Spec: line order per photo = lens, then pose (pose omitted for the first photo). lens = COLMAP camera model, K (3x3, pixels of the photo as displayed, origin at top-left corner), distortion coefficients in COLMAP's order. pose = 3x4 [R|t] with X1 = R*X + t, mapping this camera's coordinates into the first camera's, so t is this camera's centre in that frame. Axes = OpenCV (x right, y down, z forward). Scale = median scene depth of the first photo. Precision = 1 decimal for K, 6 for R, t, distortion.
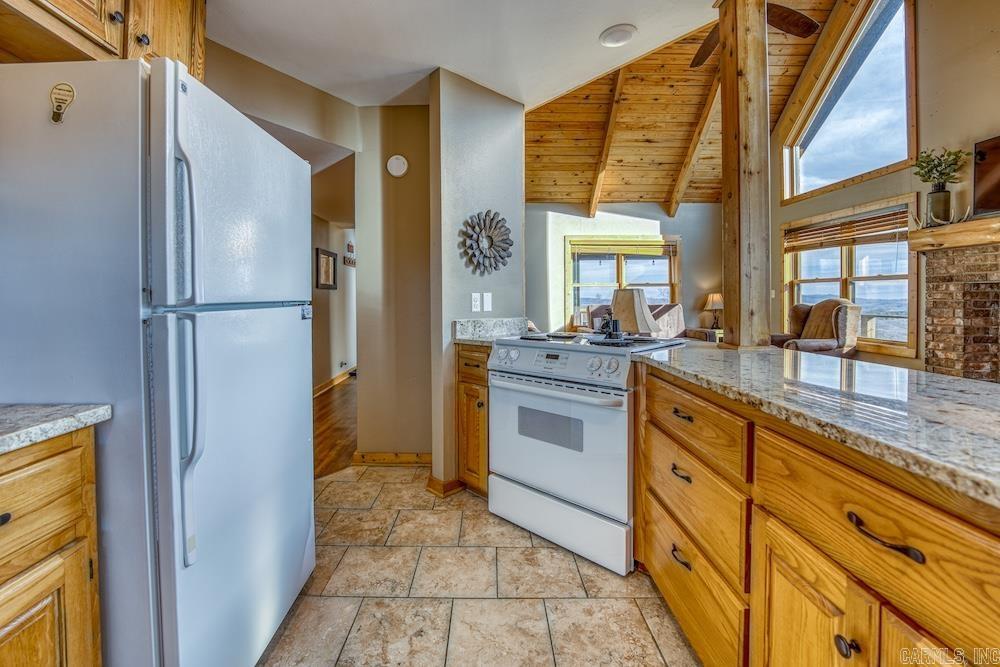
lens RADIAL K [[421.2, 0, 469.9], [0, 421.2, 305.0], [0, 0, 1]] dist [-0.030378, 0.003105]
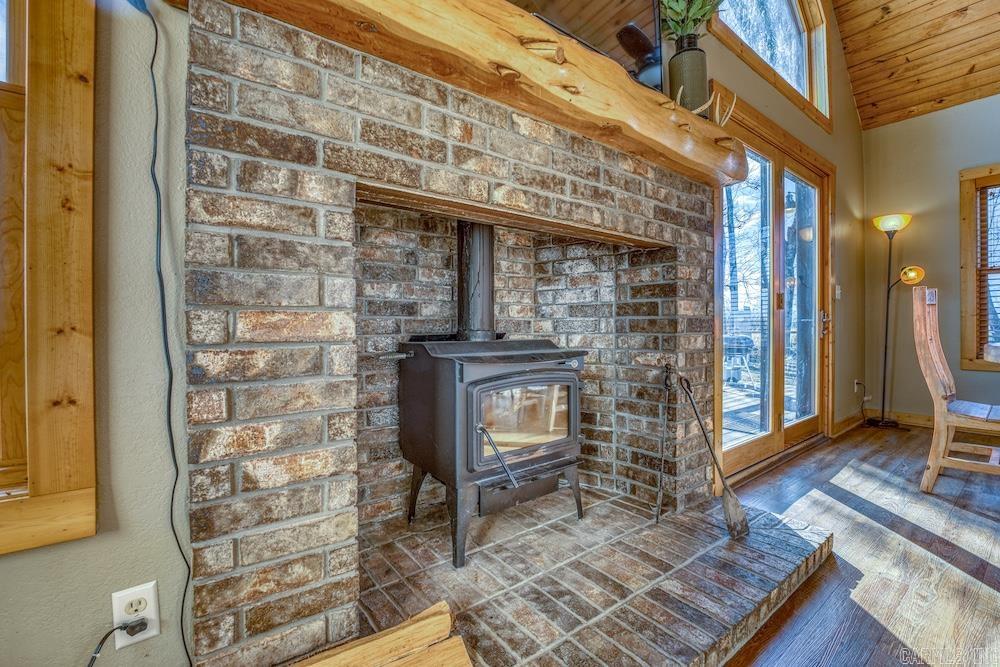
lens RADIAL K [[421.2, 0, 507.3], [0, 421.2, 324.8], [0, 0, 1]] dist [-0.030378, 0.003105]
pose [[-0.610912, 0.006986, 0.791667, 0.678500], [0.018878, 0.999805, 0.005746, 0.030557], [-0.791473, 0.018455, -0.610925, 0.788178]]
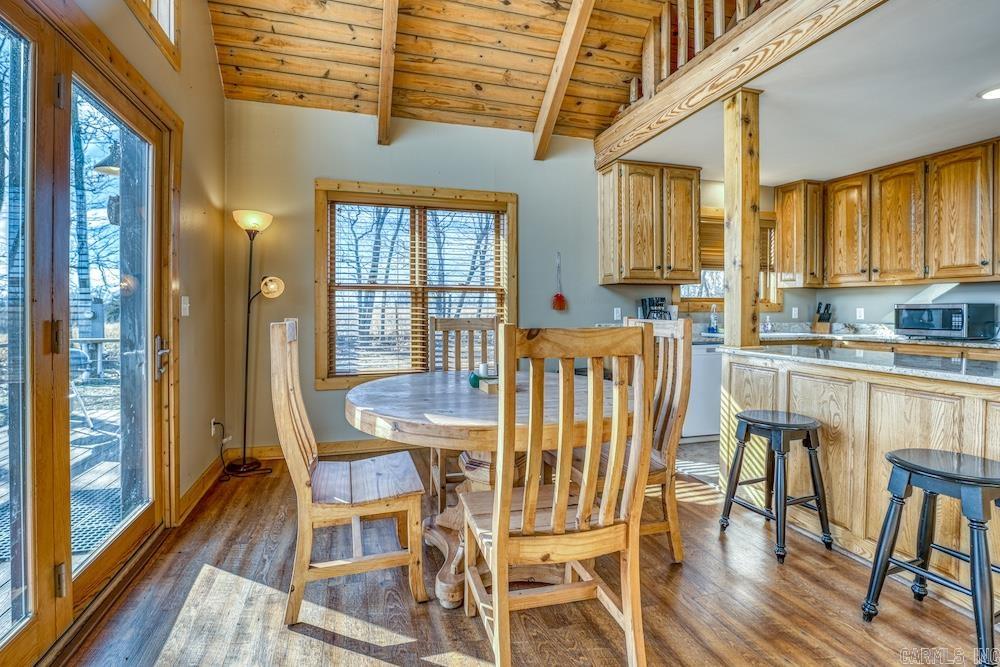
lens RADIAL K [[449.7, 0, 482.4], [0, 449.7, 314.4], [0, 0, 1]] dist [-0.023485, 0.002232]
pose [[-0.954348, 0.010034, -0.298527, 0.716853], [0.002873, 0.999698, 0.024415, -0.015982], [0.298682, 0.022443, -0.954089, 0.494258]]
